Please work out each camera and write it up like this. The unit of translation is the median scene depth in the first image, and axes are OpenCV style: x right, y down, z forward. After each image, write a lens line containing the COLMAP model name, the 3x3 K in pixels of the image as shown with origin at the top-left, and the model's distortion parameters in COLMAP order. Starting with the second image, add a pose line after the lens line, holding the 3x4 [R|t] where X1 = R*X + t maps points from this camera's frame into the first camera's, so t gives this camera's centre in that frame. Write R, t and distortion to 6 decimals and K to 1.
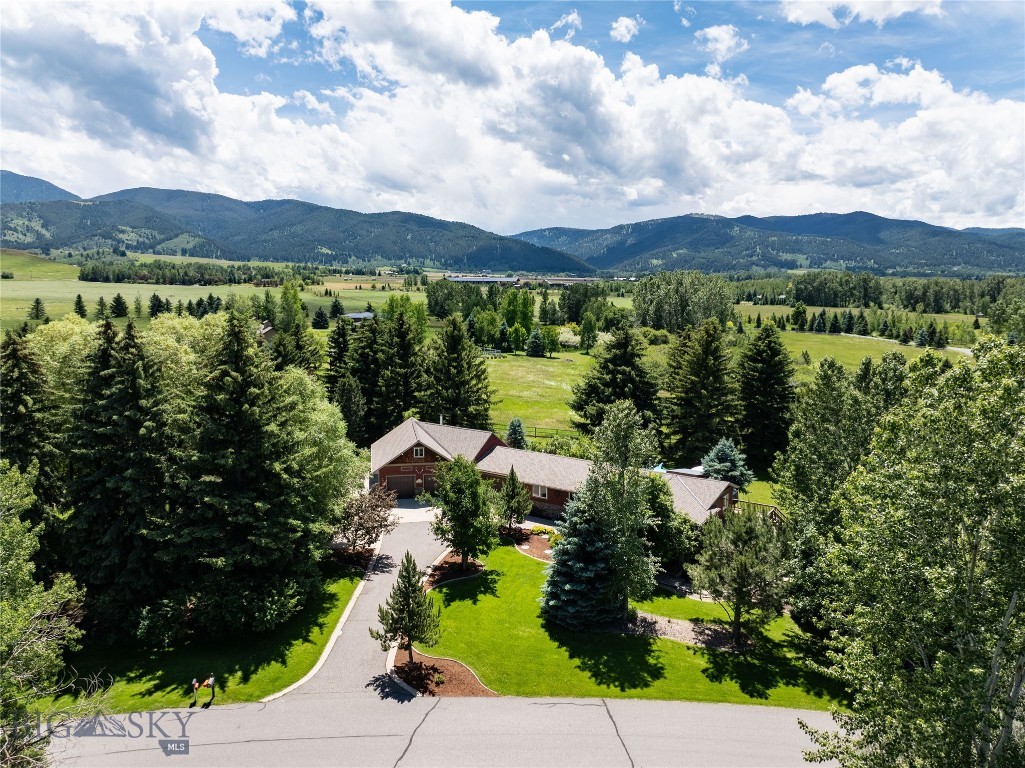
lens RADIAL K [[738.6, 0, 512.5], [0, 738.6, 384.0], [0, 0, 1]] dist [-0.039585, -0.004400]
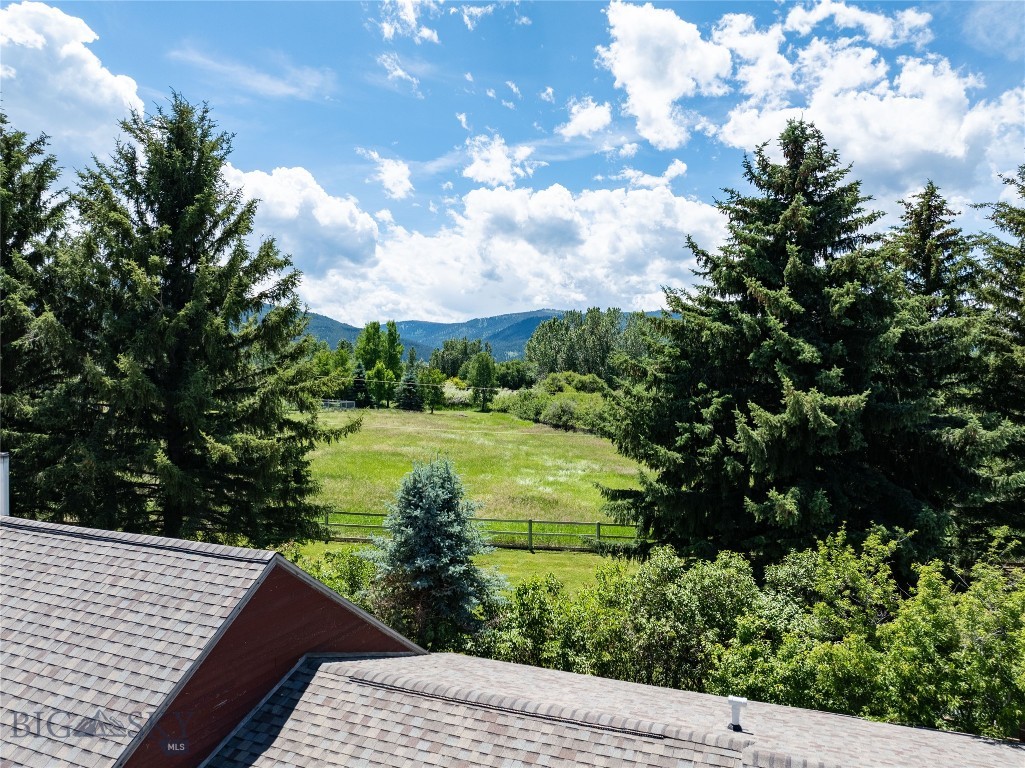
lens RADIAL K [[738.6, 0, 512.5], [0, 738.6, 384.0], [0, 0, 1]] dist [-0.039585, -0.004400]
pose [[0.981139, -0.008785, 0.193104, -0.004890], [0.033477, 0.991594, -0.124983, 0.021074], [-0.190383, 0.129091, 0.973185, 0.339742]]
